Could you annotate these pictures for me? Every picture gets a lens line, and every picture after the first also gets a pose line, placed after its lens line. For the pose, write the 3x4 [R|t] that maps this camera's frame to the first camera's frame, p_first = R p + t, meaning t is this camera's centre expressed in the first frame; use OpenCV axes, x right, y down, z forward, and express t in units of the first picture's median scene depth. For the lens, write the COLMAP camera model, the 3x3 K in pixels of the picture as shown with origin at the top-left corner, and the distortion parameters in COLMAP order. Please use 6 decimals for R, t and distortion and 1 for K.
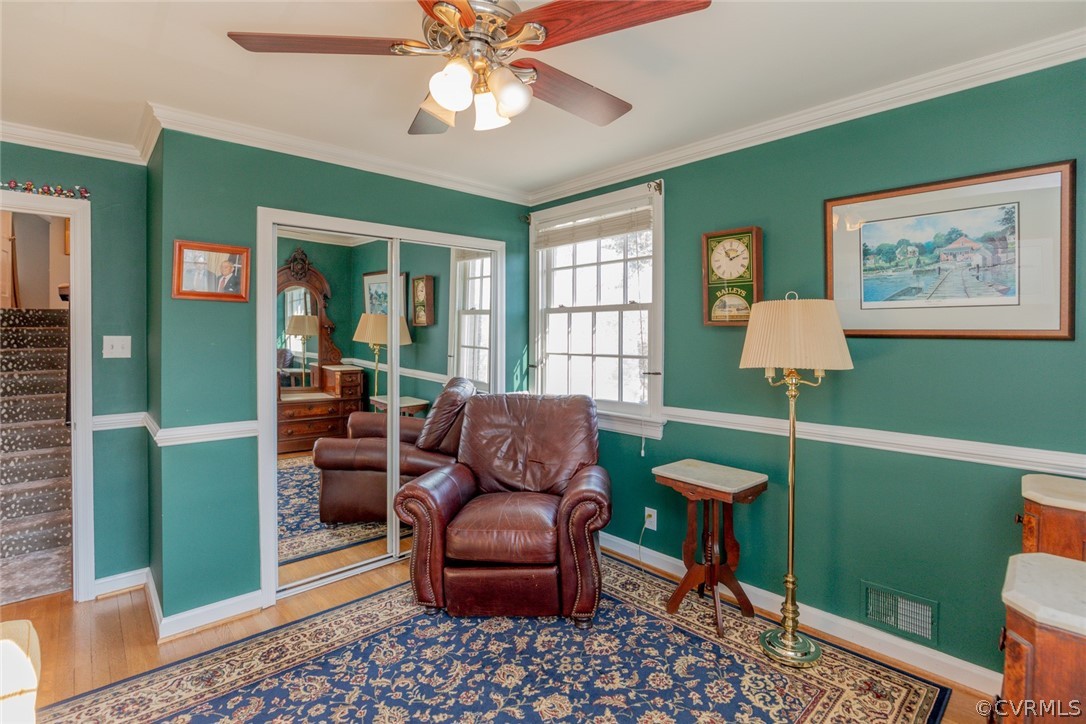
lens RADIAL K [[506.7, 0, 527.4], [0, 506.7, 340.8], [0, 0, 1]] dist [-0.033314, 0.001448]
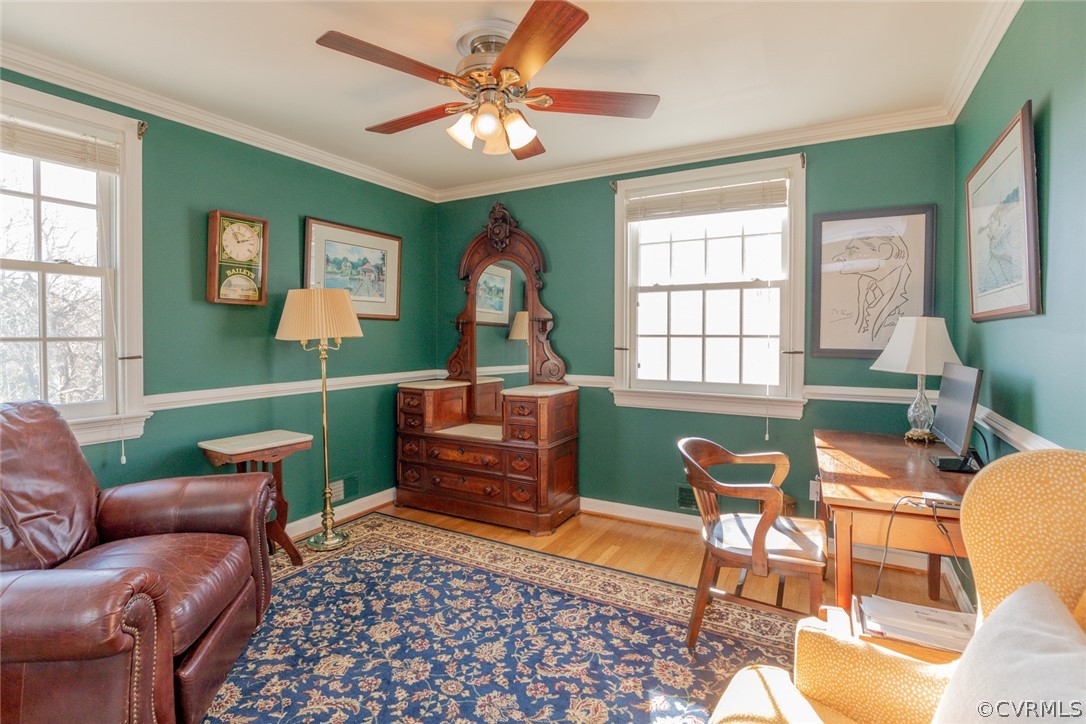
lens RADIAL K [[506.7, 0, 542.3], [0, 506.7, 351.4], [0, 0, 1]] dist [-0.033314, 0.001448]
pose [[-0.295998, -0.039775, 0.954360, -1.017605], [0.005960, 0.999036, 0.043485, 0.035392], [-0.955170, 0.018559, -0.295475, 0.880256]]
